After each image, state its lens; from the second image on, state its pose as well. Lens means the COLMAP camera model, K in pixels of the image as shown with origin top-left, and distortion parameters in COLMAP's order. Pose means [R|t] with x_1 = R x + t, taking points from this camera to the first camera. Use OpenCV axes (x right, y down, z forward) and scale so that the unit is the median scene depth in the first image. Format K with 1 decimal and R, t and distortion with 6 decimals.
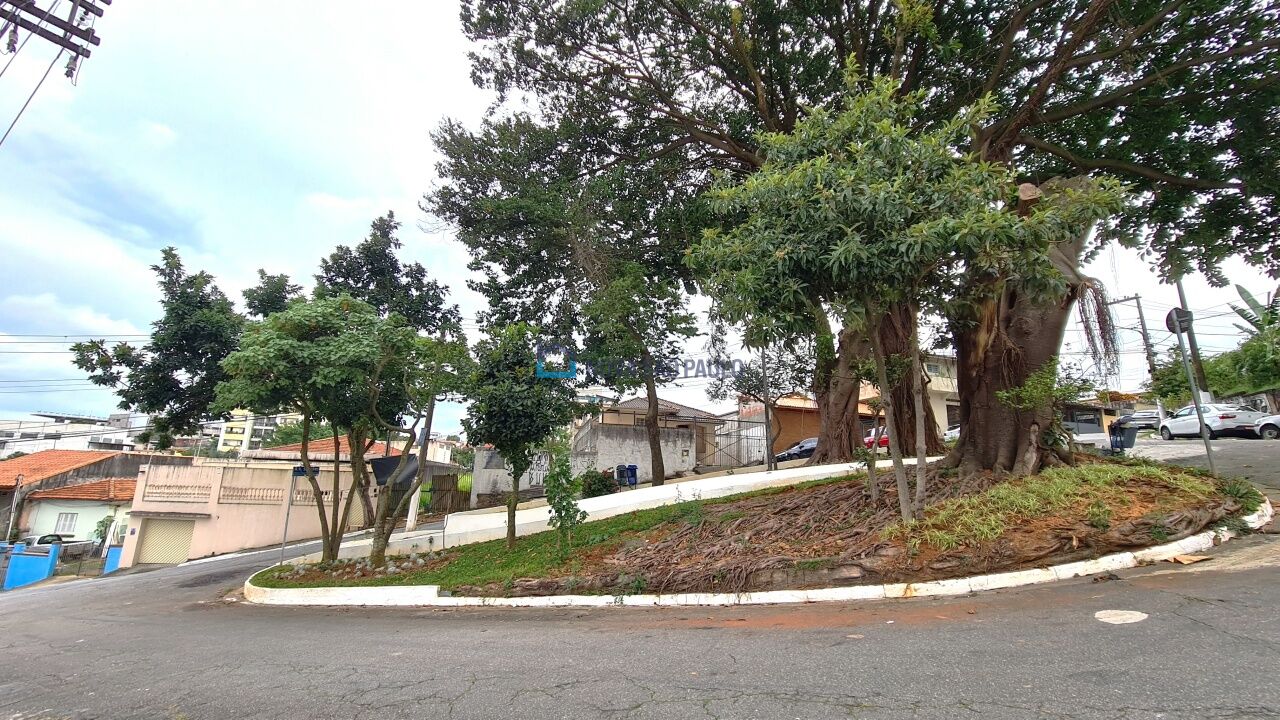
lens RADIAL K [[524.0, 0, 638.1], [0, 524.0, 363.6], [0, 0, 1]] dist [0.000791, 0.000932]
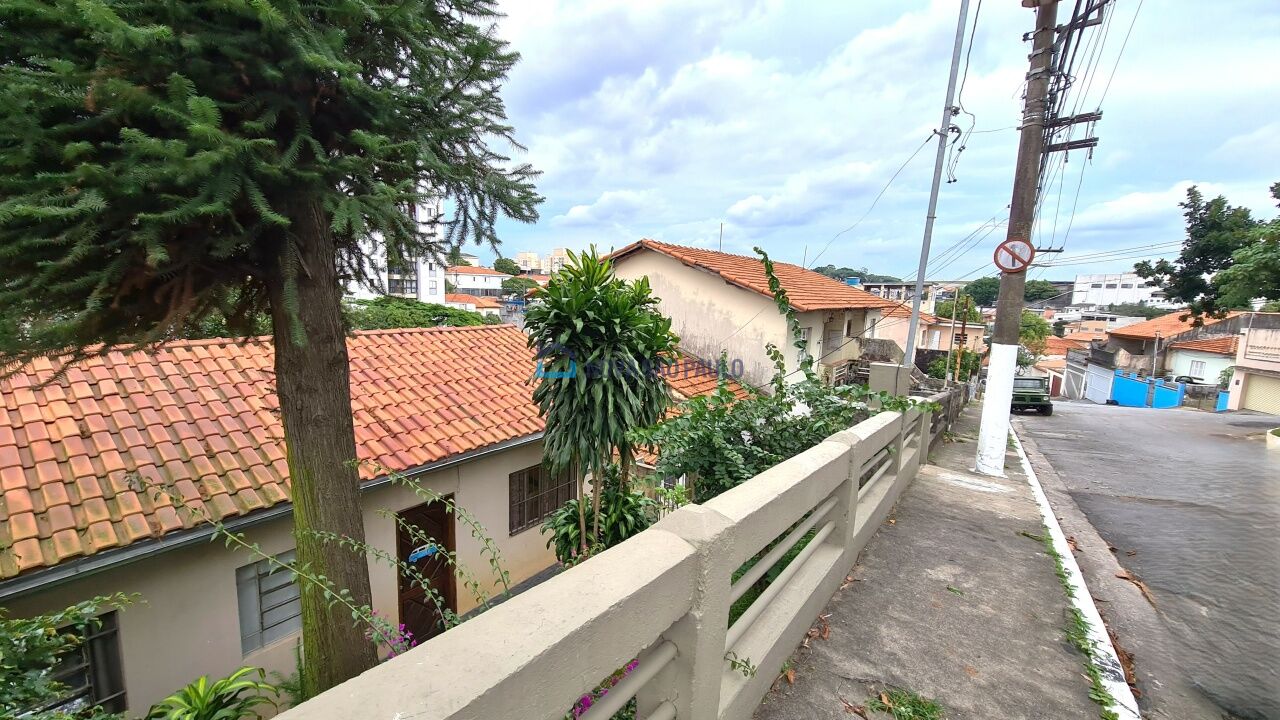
lens RADIAL K [[524.0, 0, 638.0], [0, 524.0, 367.6], [0, 0, 1]] dist [0.000791, 0.000932]
pose [[-0.113254, 0.118276, -0.986501, 0.386246], [0.177649, 0.979300, 0.097017, -0.075942], [0.977555, -0.164263, -0.131921, -0.187470]]
